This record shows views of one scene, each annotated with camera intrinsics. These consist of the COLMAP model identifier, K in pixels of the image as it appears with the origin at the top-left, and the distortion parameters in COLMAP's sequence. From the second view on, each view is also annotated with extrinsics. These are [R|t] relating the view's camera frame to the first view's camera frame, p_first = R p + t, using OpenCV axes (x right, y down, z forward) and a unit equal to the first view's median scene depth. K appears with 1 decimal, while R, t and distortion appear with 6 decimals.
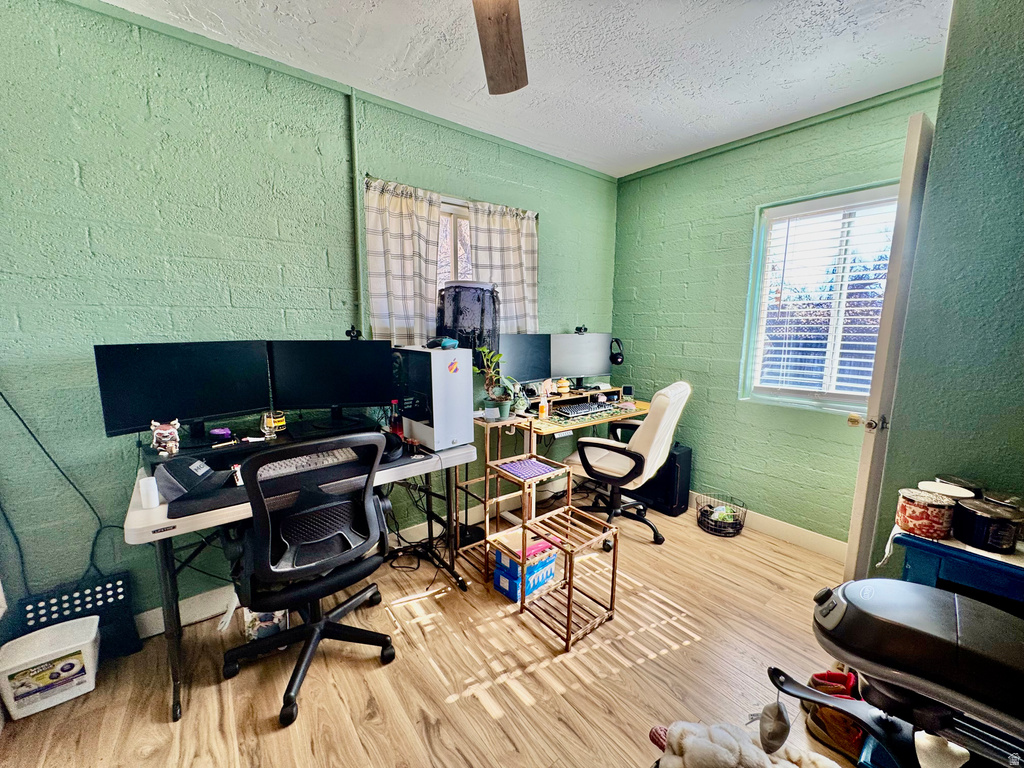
lens RADIAL K [[406.9, 0, 512.1], [0, 406.9, 386.7], [0, 0, 1]] dist [-0.004516, 0.000774]
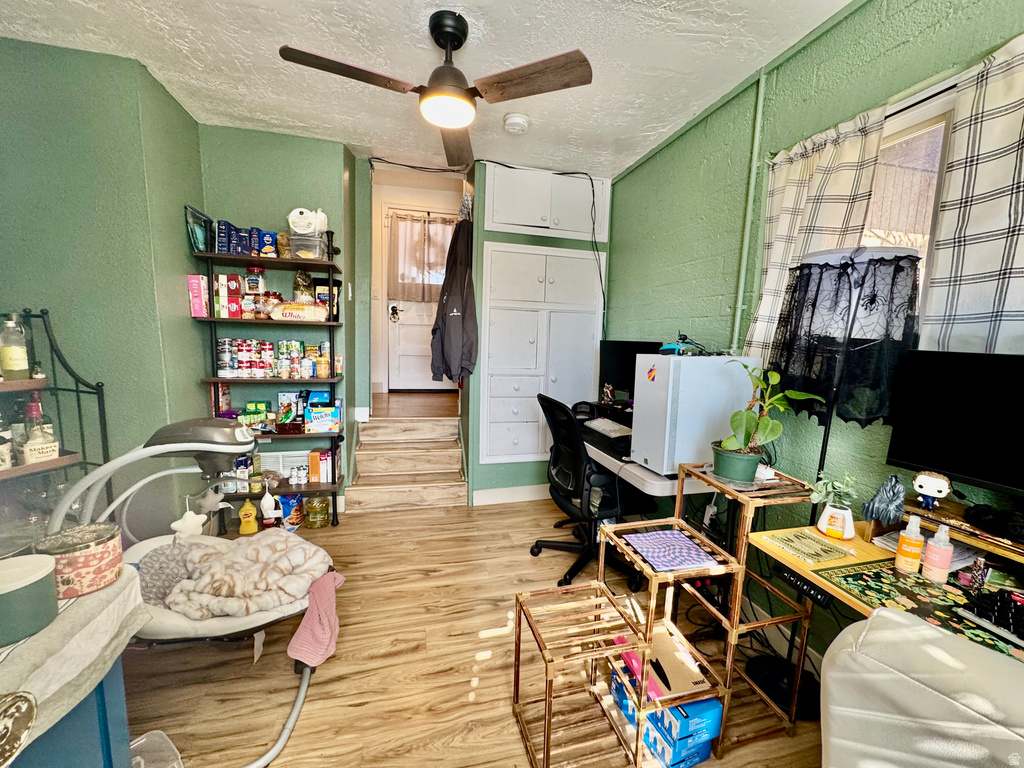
lens RADIAL K [[406.9, 0, 513.0], [0, 406.9, 384.6], [0, 0, 1]] dist [-0.004516, 0.000774]
pose [[-0.395464, 0.099226, -0.913106, 0.860014], [-0.176262, 0.967471, 0.181472, -0.149390], [0.901410, 0.232712, -0.365110, 1.189389]]
